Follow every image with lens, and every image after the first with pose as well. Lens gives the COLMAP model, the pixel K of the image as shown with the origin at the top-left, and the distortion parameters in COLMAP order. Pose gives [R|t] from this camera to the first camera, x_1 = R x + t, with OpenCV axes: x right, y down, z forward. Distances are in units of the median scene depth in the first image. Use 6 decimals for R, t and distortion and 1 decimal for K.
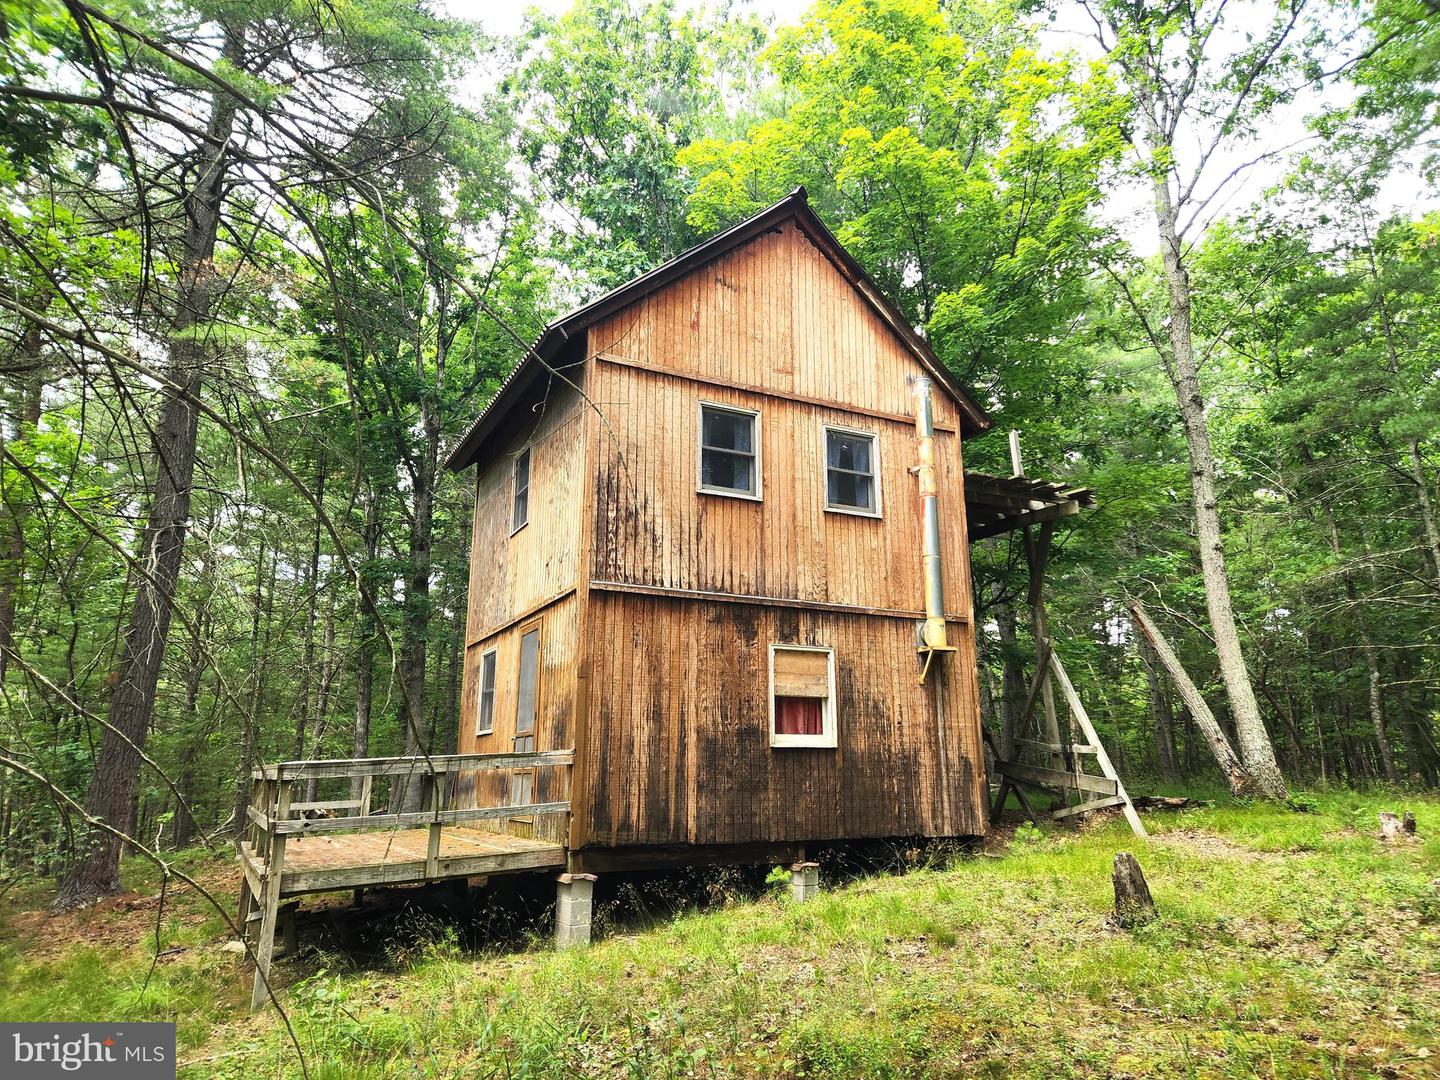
lens RADIAL K [[950.4, 0, 720.8], [0, 950.4, 539.0], [0, 0, 1]] dist [0.005711, -0.000374]
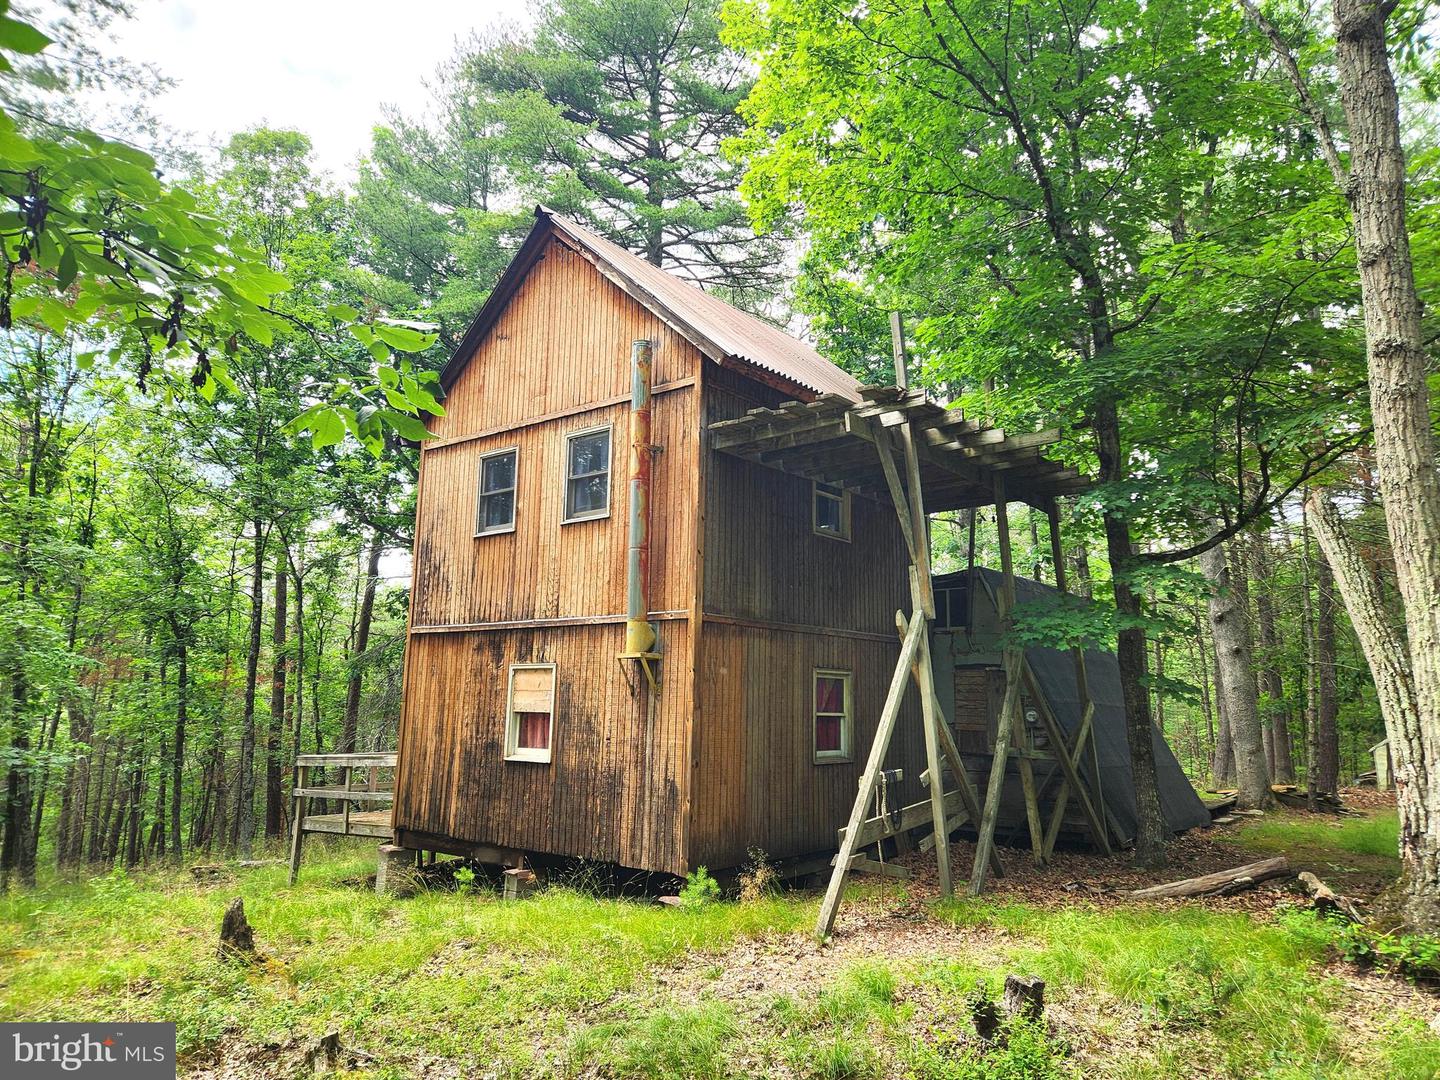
lens RADIAL K [[950.4, 0, 719.9], [0, 950.4, 536.9], [0, 0, 1]] dist [0.005711, -0.000374]
pose [[0.424763, -0.147902, -0.893141, 1.108940], [0.206676, 0.976354, -0.063390, 0.083514], [0.881397, -0.157665, 0.445287, 0.725230]]
